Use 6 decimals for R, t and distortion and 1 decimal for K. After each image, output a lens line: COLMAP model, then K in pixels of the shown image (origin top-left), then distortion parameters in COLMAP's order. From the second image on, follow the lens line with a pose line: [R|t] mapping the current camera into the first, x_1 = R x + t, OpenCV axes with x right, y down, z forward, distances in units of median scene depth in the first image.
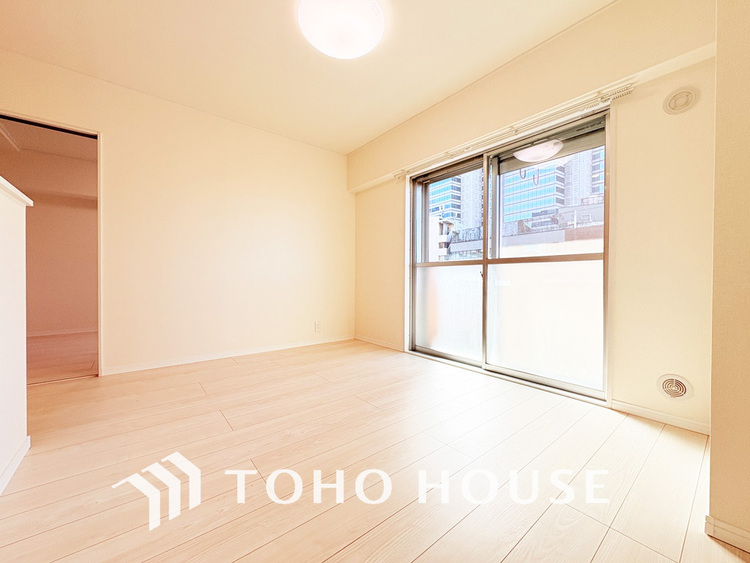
lens RADIAL K [[298.5, 0, 375.9], [0, 298.5, 280.8], [0, 0, 1]] dist [0.000971, 0.000308]
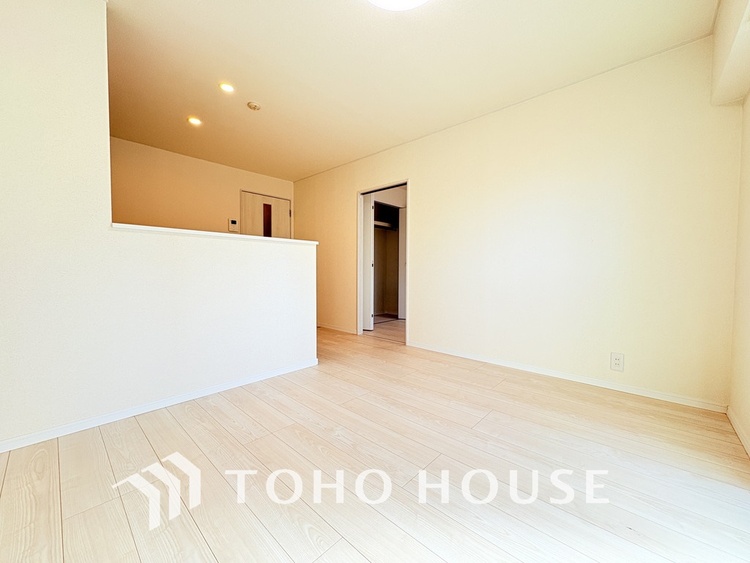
lens RADIAL K [[298.5, 0, 374.5], [0, 298.5, 275.5], [0, 0, 1]] dist [0.000971, 0.000308]
pose [[0.147700, 0.015789, -0.988906, 0.648855], [-0.009208, 0.999851, 0.014588, -0.055047], [0.988989, 0.006951, 0.147824, 0.791912]]
